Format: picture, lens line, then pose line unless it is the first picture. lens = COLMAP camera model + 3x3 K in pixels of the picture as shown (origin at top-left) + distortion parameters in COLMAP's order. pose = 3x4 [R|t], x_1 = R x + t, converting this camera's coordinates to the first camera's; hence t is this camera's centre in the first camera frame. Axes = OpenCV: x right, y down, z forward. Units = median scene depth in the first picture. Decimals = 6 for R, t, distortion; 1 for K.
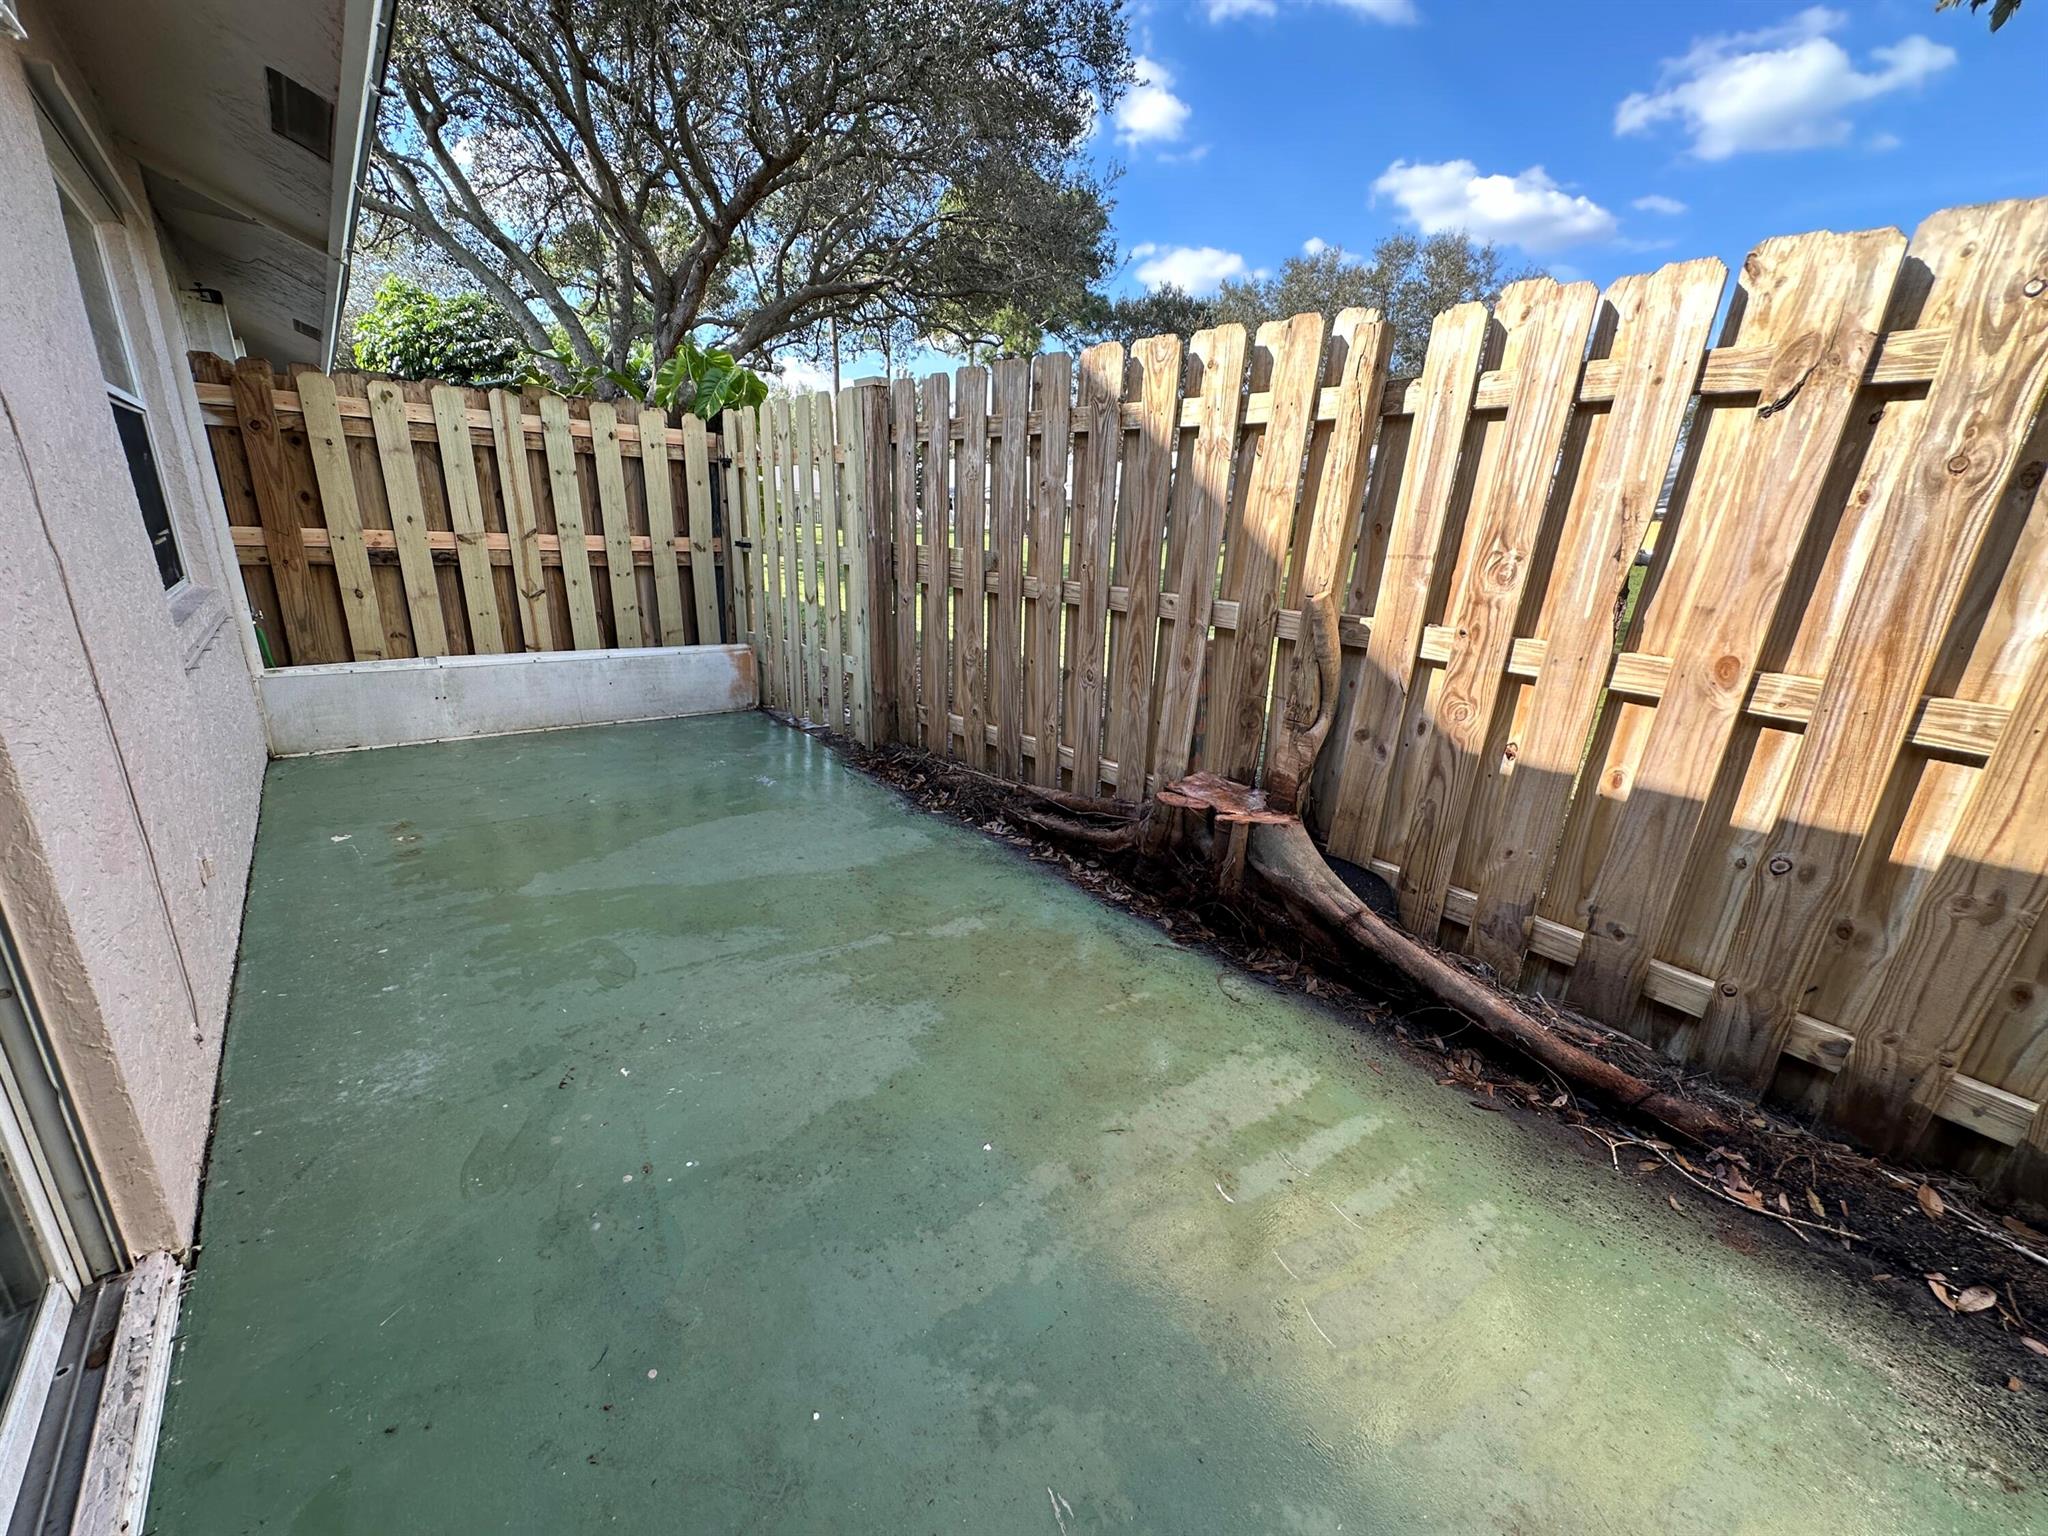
lens RADIAL K [[817.1, 0, 1022.6], [0, 817.1, 774.3], [0, 0, 1]] dist [-0.001029, 0.000134]
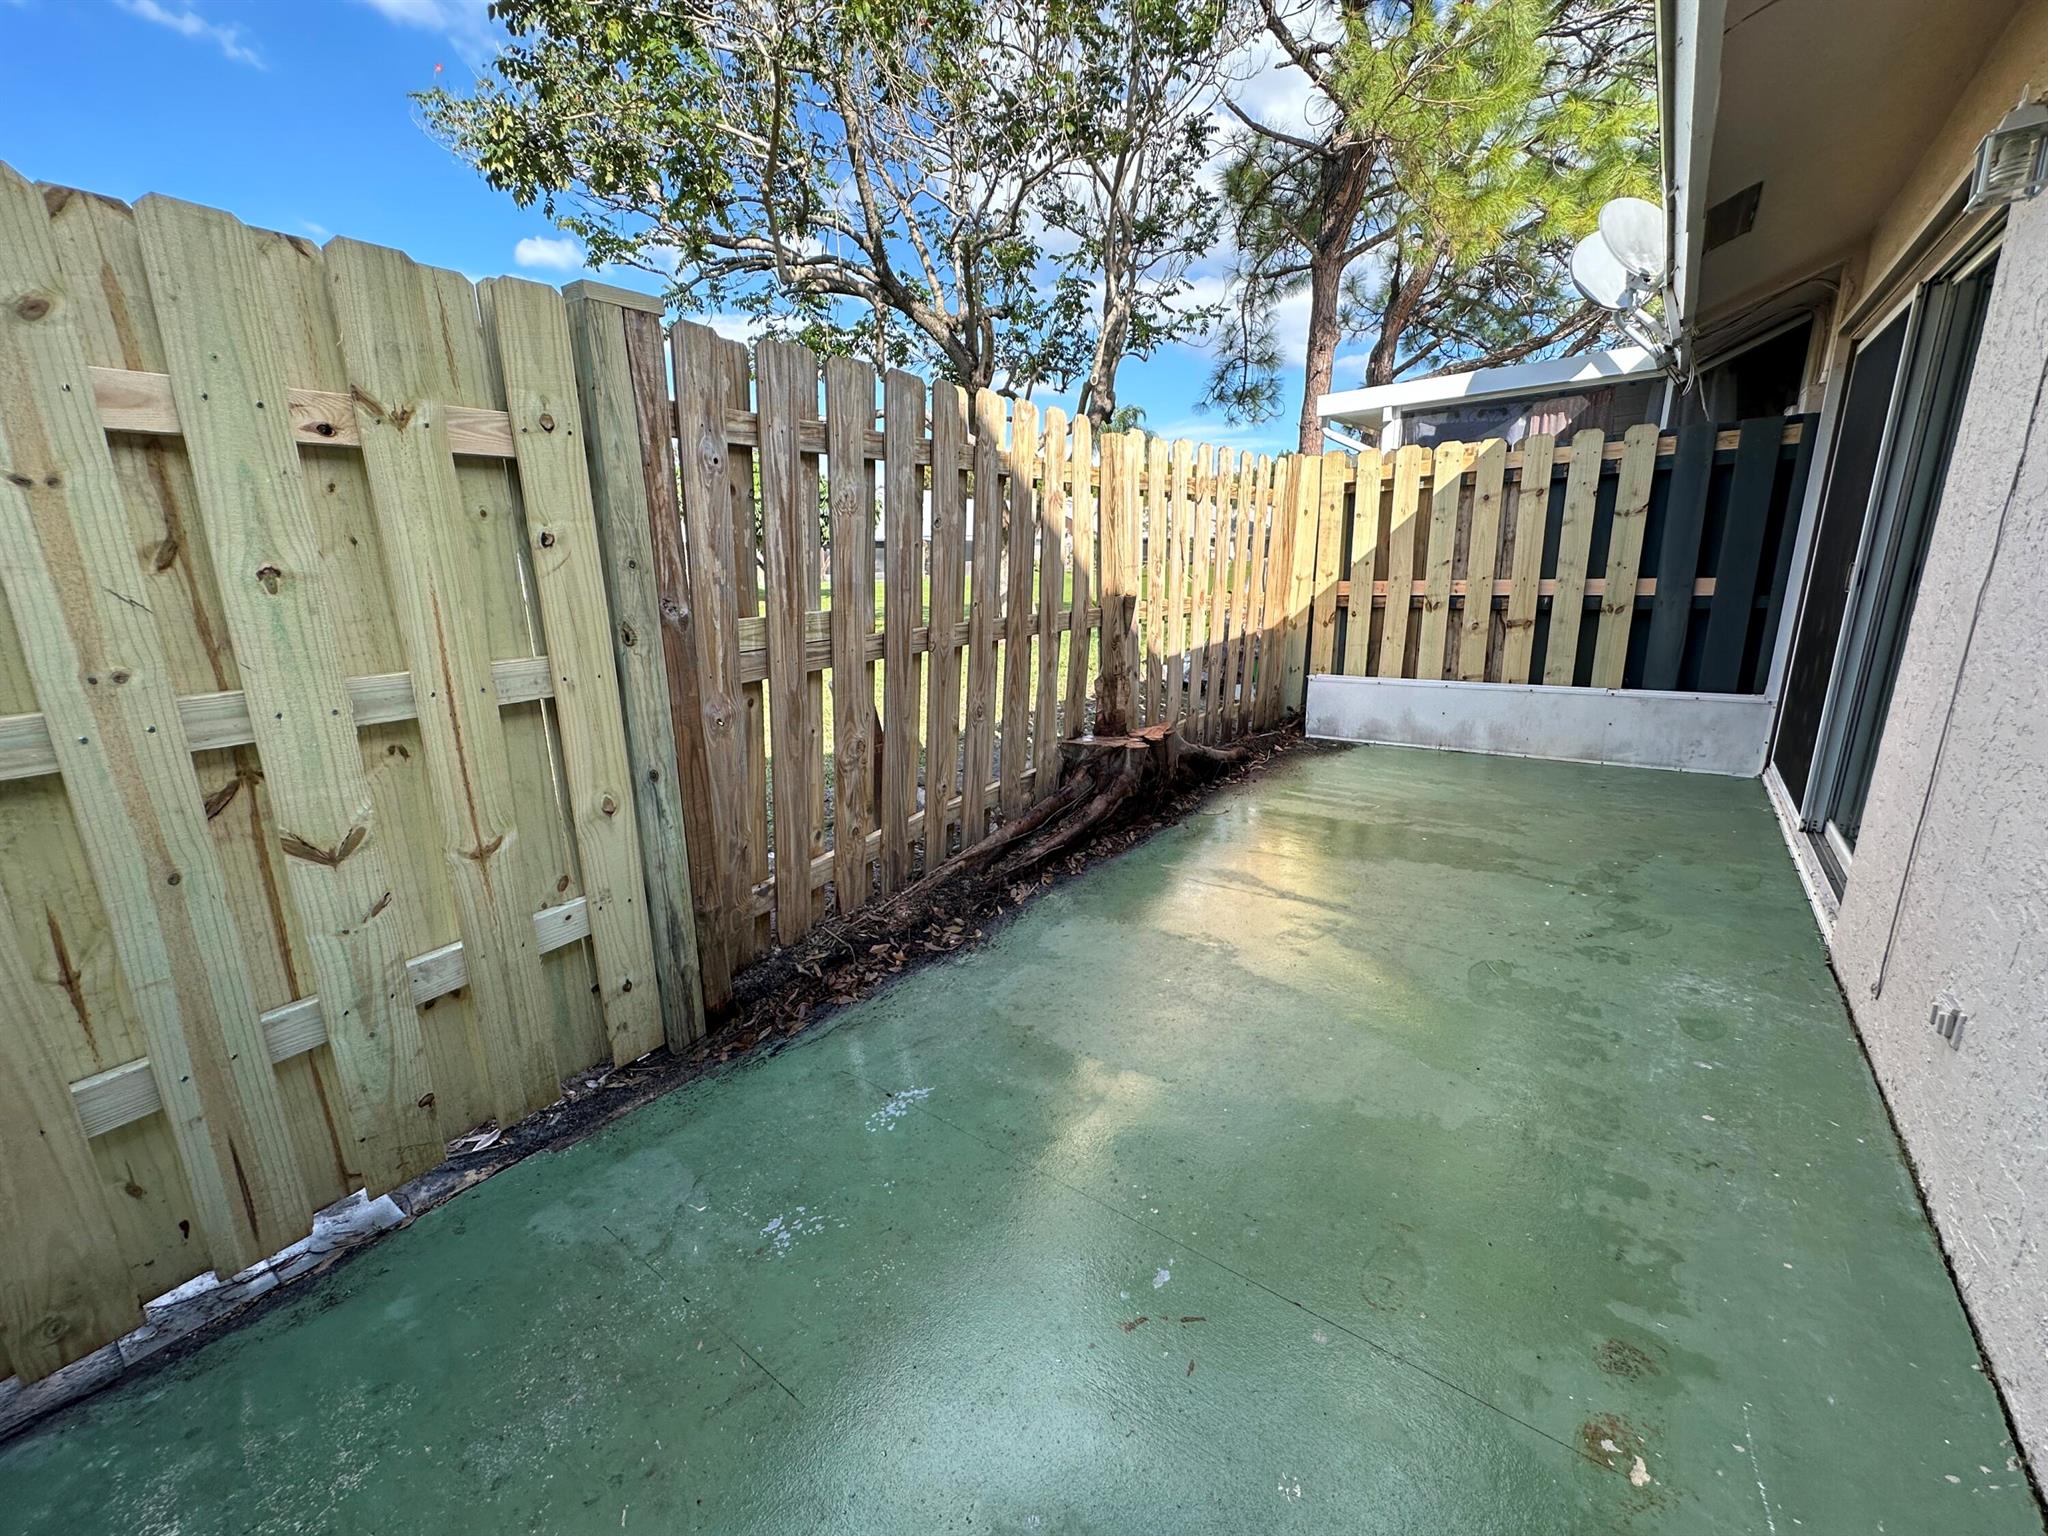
lens RADIAL K [[817.1, 0, 1026.1], [0, 817.1, 765.1], [0, 0, 1]] dist [-0.001029, 0.000134]
pose [[-0.232033, -0.267264, 0.935270, -1.092688], [0.311744, 0.890361, 0.331772, -0.465228], [-0.921399, 0.368547, -0.123275, 1.351938]]
